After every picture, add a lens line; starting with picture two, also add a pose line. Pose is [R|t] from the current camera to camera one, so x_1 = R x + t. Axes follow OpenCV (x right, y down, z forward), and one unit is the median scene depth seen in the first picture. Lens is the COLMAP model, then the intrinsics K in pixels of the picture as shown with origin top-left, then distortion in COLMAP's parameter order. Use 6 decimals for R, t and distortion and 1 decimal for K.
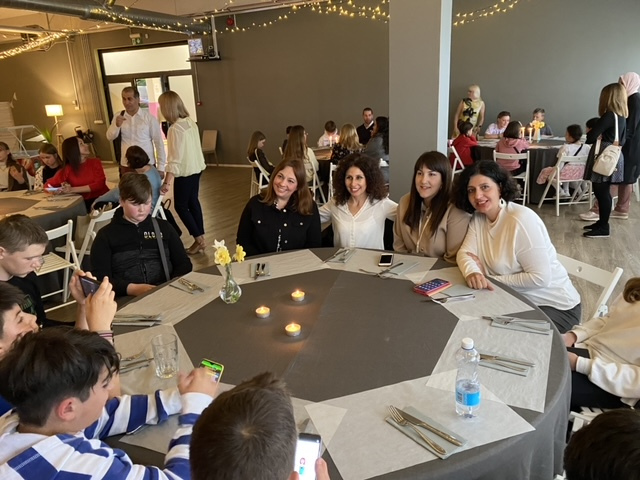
lens RADIAL K [[487.1, 0, 324.1], [0, 487.1, 237.1], [0, 0, 1]] dist [0.014577, -0.013047]
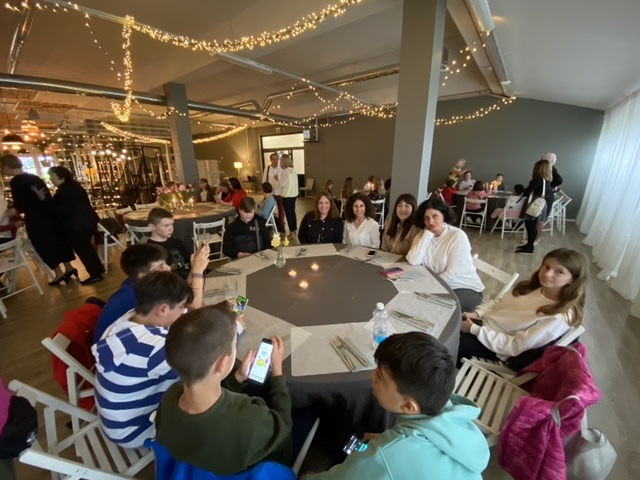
lens RADIAL K [[255.5, 0, 319.8], [0, 255.5, 242.7], [0, 0, 1]] dist [0.017262, -0.020678]
pose [[0.977033, 0.094179, -0.191145, 0.101298], [-0.089590, 0.995447, 0.032533, -0.004607], [0.193339, -0.014661, 0.981023, 0.044181]]
